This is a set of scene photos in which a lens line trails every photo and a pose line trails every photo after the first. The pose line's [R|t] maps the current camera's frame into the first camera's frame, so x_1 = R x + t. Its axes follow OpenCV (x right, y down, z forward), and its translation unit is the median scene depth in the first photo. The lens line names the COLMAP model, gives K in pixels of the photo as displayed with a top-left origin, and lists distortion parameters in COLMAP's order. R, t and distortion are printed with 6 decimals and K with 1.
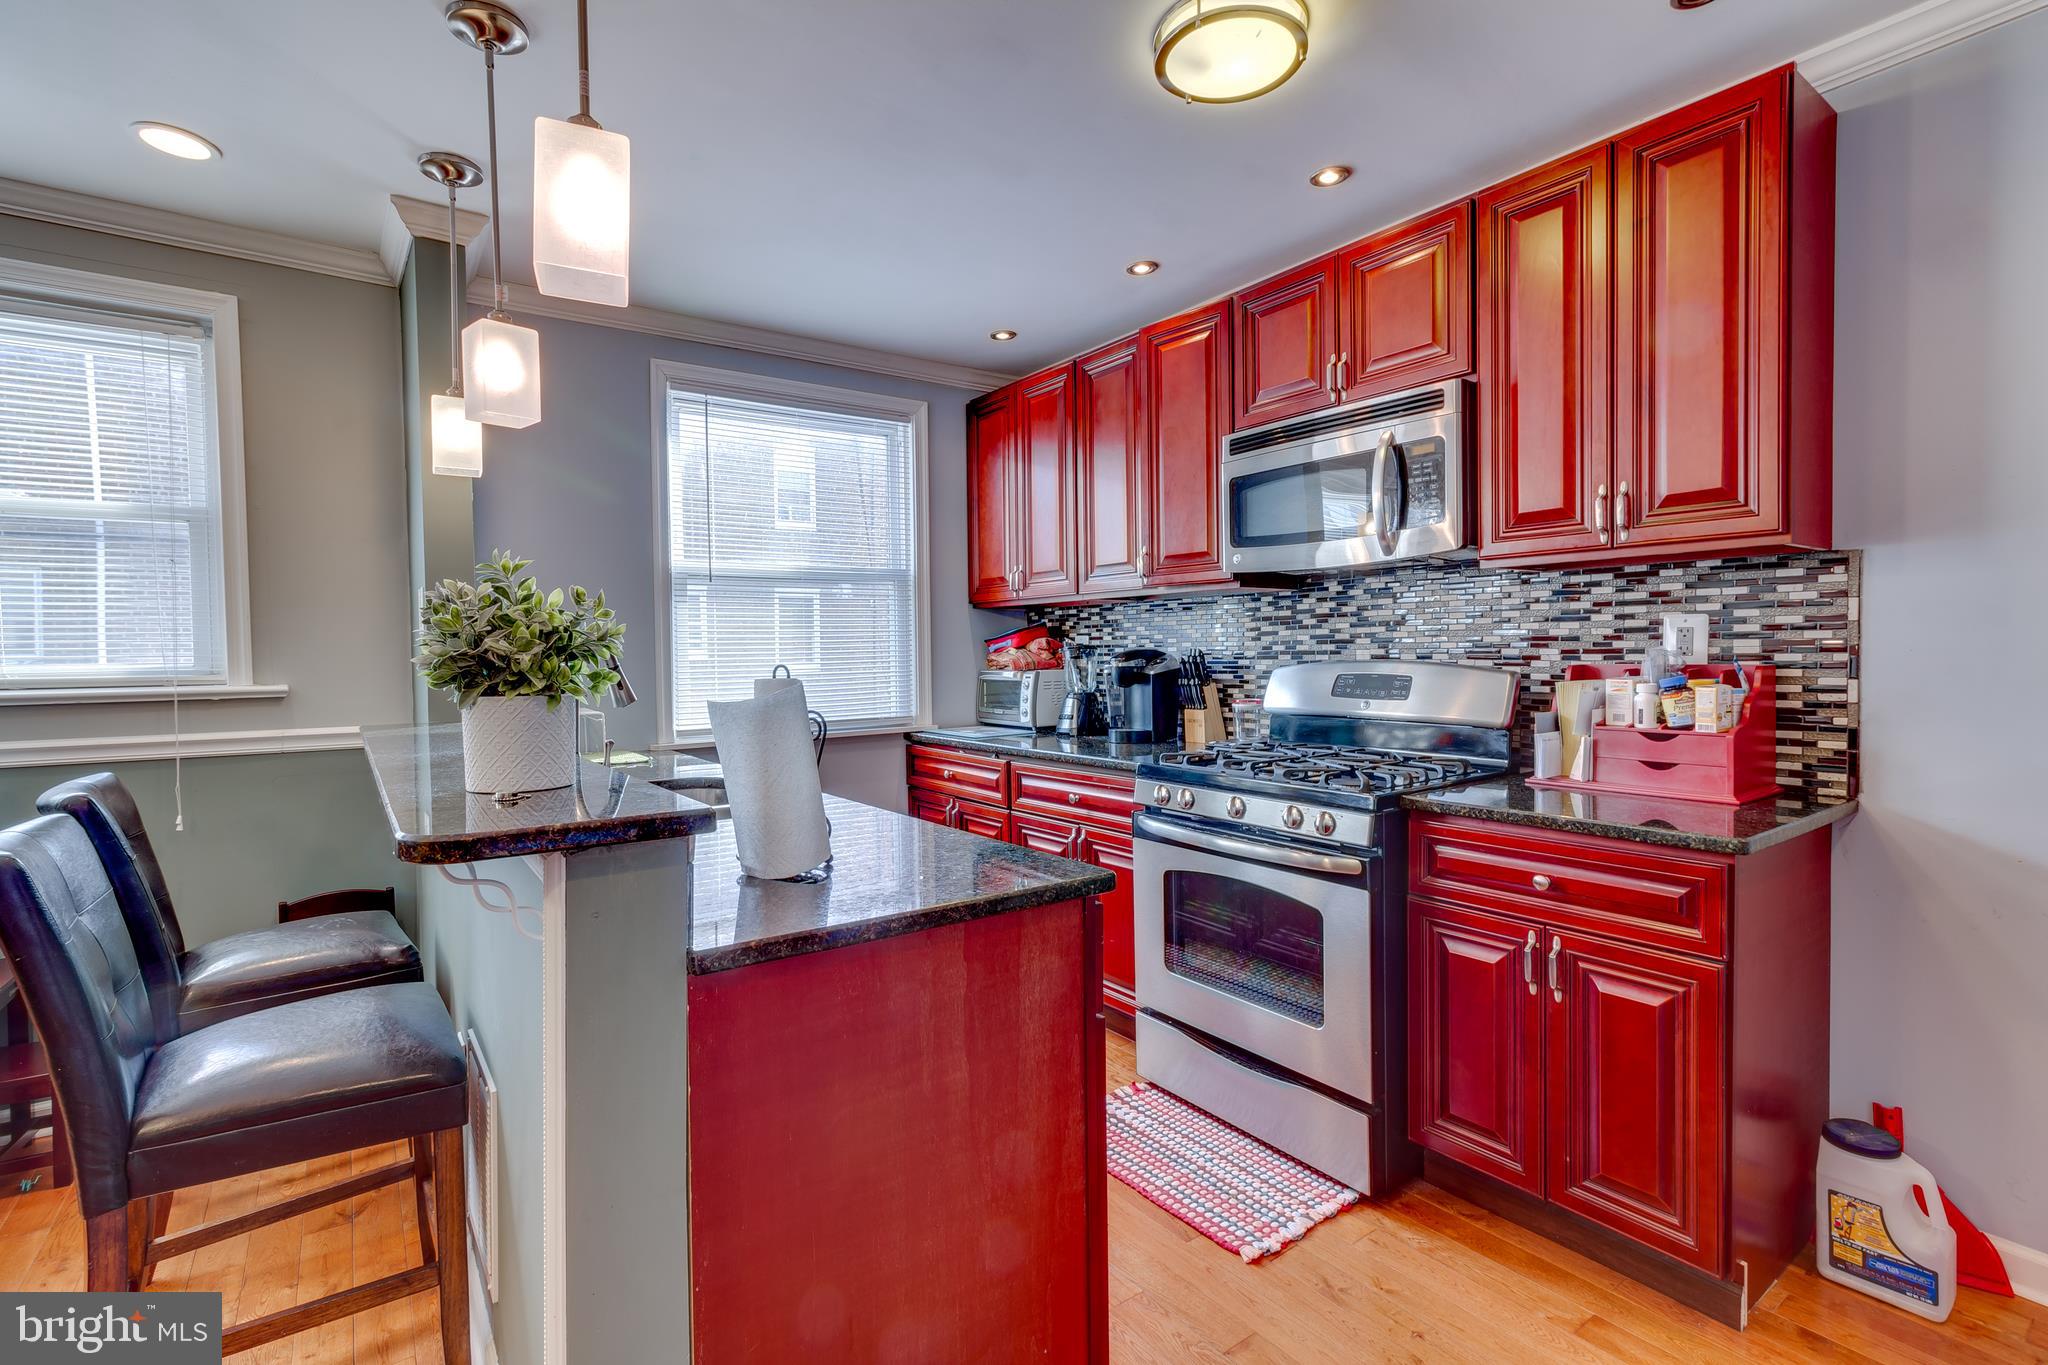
lens RADIAL K [[944.1, 0, 1020.3], [0, 944.1, 672.2], [0, 0, 1]] dist [0.006496, 0.000478]
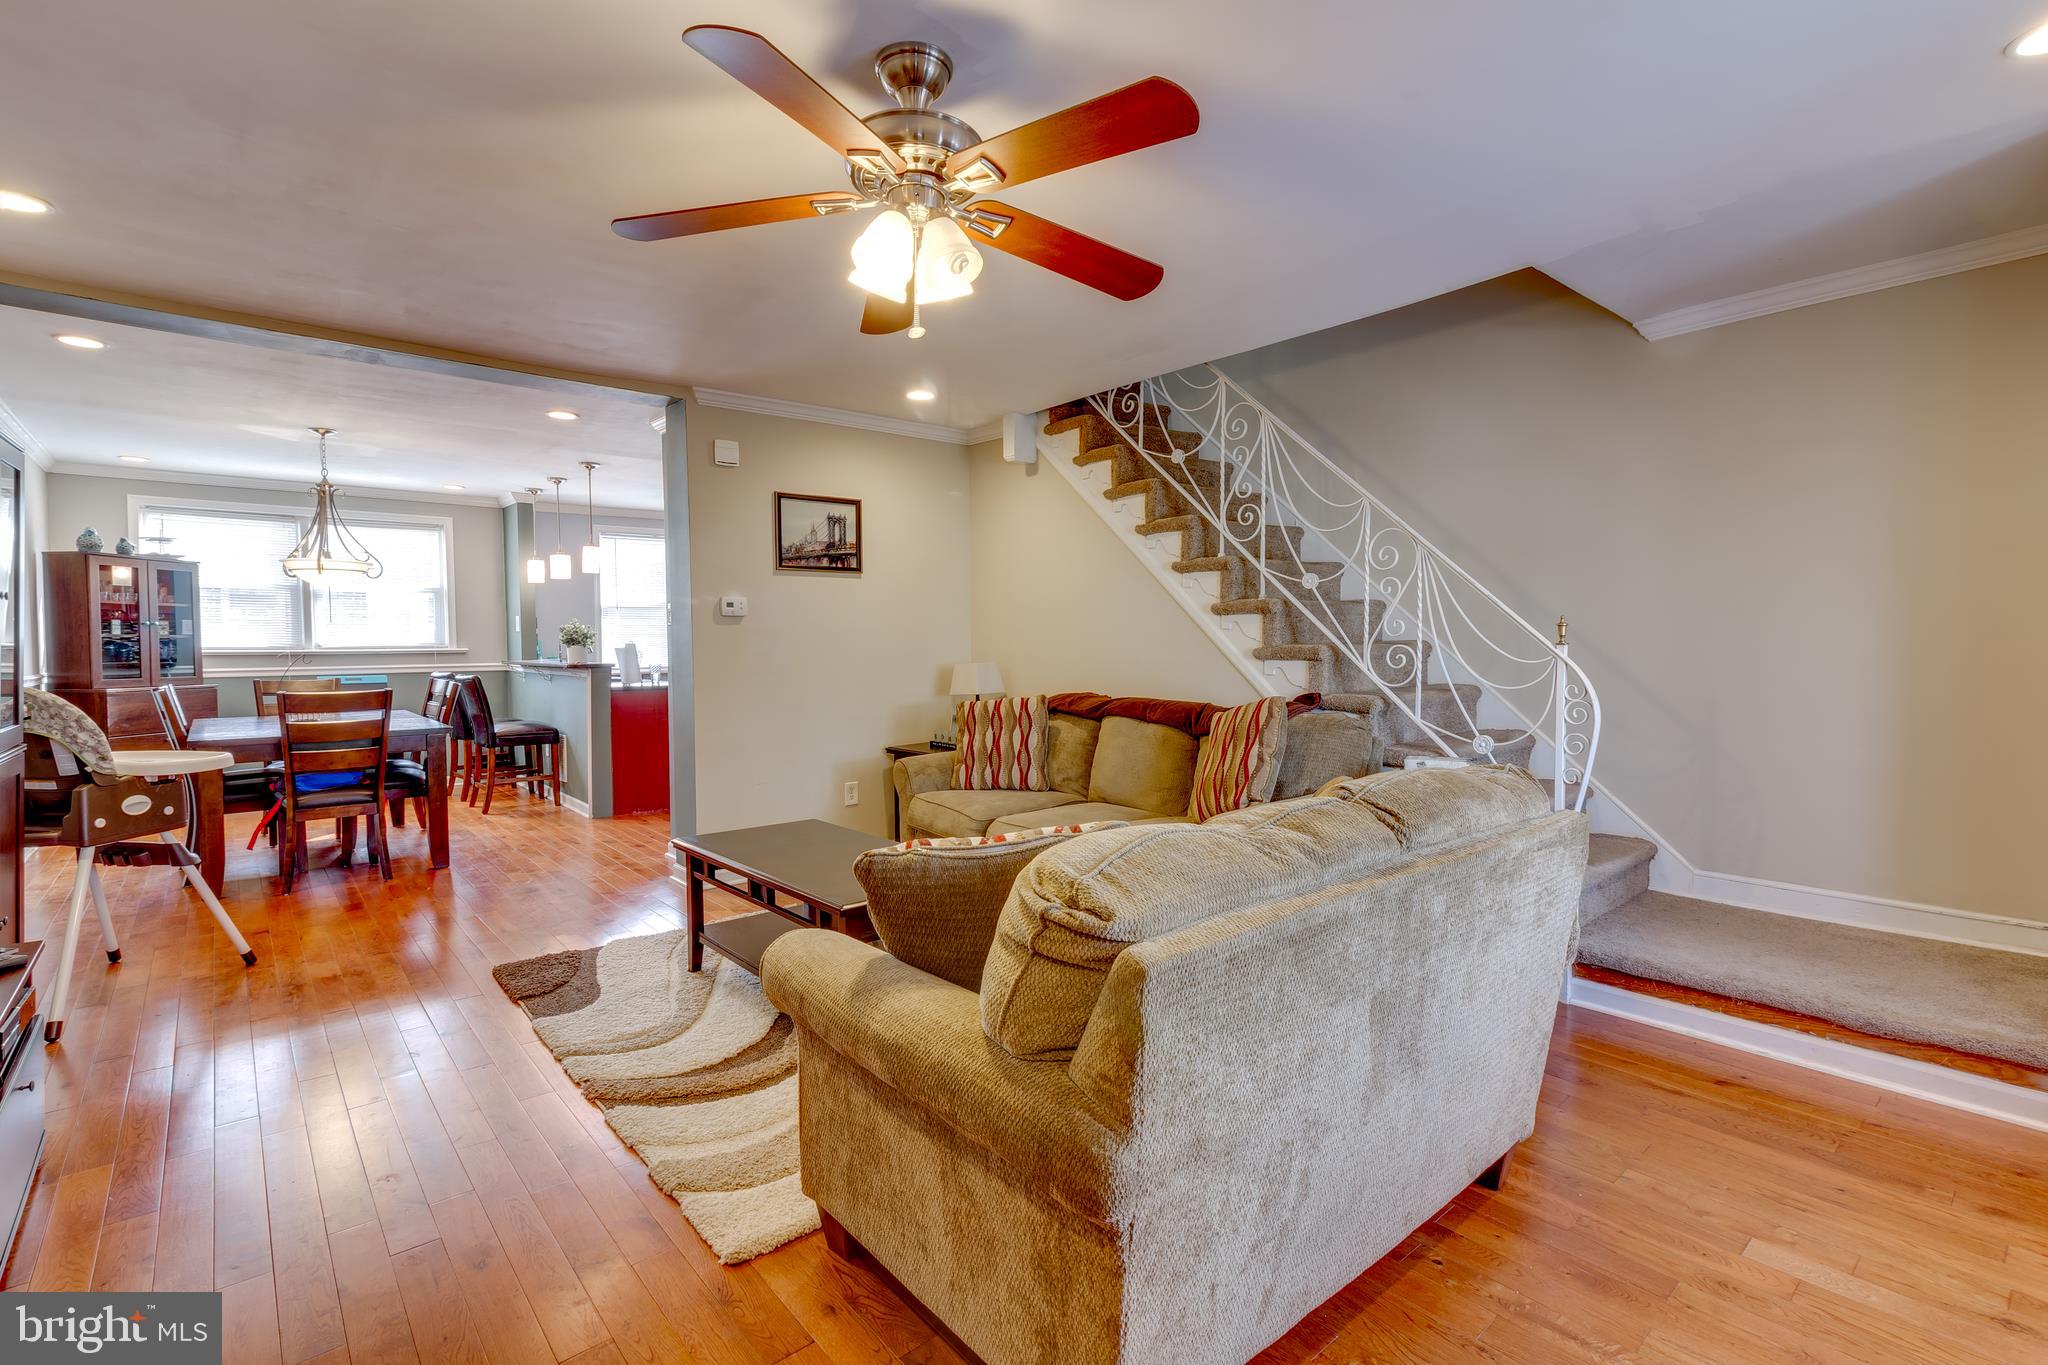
lens RADIAL K [[922.7, 0, 1026.8], [0, 922.7, 671.7], [0, 0, 1]] dist [0.001179, 0.000050]
pose [[0.995170, 0.001736, 0.098155, 0.654051], [-0.003034, 0.999910, 0.013080, 0.042735], [-0.098124, -0.013315, 0.995085, -1.969898]]
